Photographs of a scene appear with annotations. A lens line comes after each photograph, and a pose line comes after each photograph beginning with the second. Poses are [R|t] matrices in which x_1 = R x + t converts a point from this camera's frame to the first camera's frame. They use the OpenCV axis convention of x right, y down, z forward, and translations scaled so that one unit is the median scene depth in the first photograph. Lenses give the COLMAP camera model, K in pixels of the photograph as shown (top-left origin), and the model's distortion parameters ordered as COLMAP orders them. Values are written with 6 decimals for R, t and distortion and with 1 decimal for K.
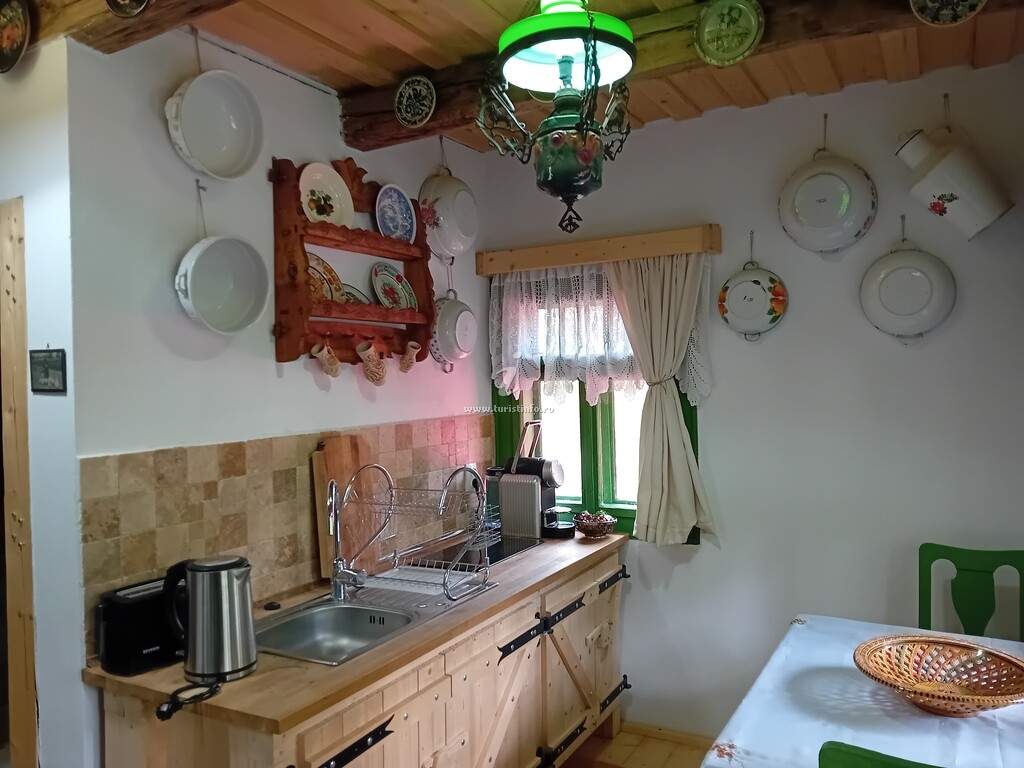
lens RADIAL K [[795.5, 0, 509.5], [0, 795.5, 381.7], [0, 0, 1]] dist [0.008112, -0.039715]
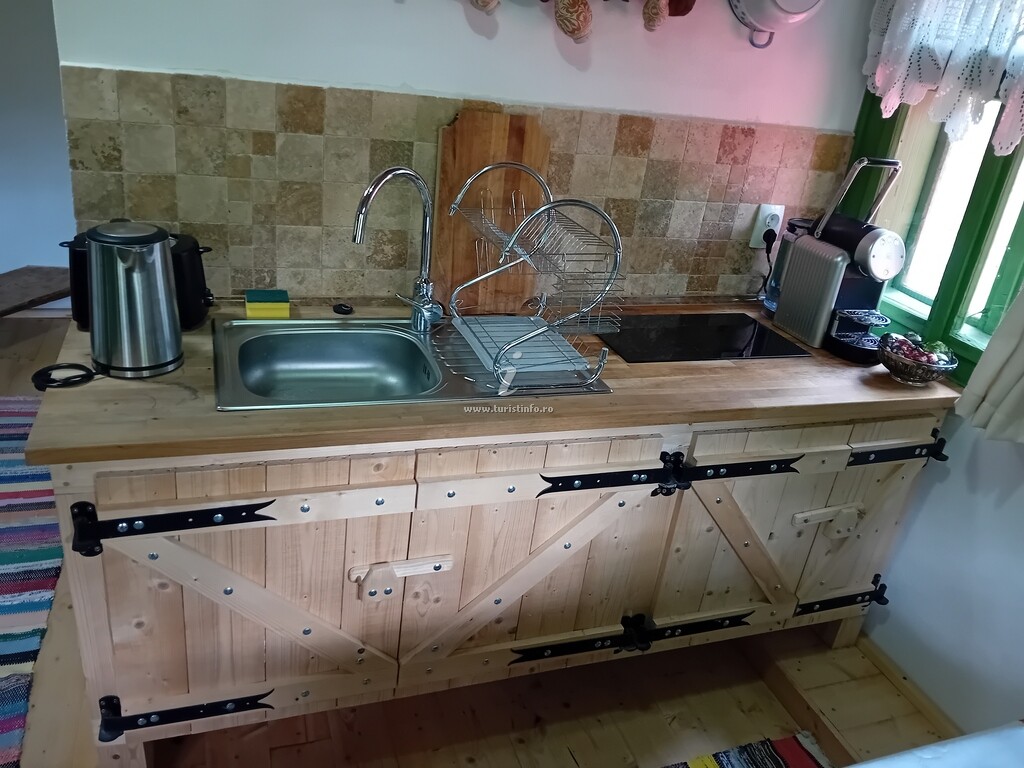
lens RADIAL K [[795.5, 0, 520.3], [0, 795.5, 394.0], [0, 0, 1]] dist [0.008112, -0.039715]
pose [[0.734362, 0.387668, -0.557159, 0.304890], [-0.141328, 0.890191, 0.433113, -0.016375], [0.663882, -0.239320, 0.708510, 0.500926]]
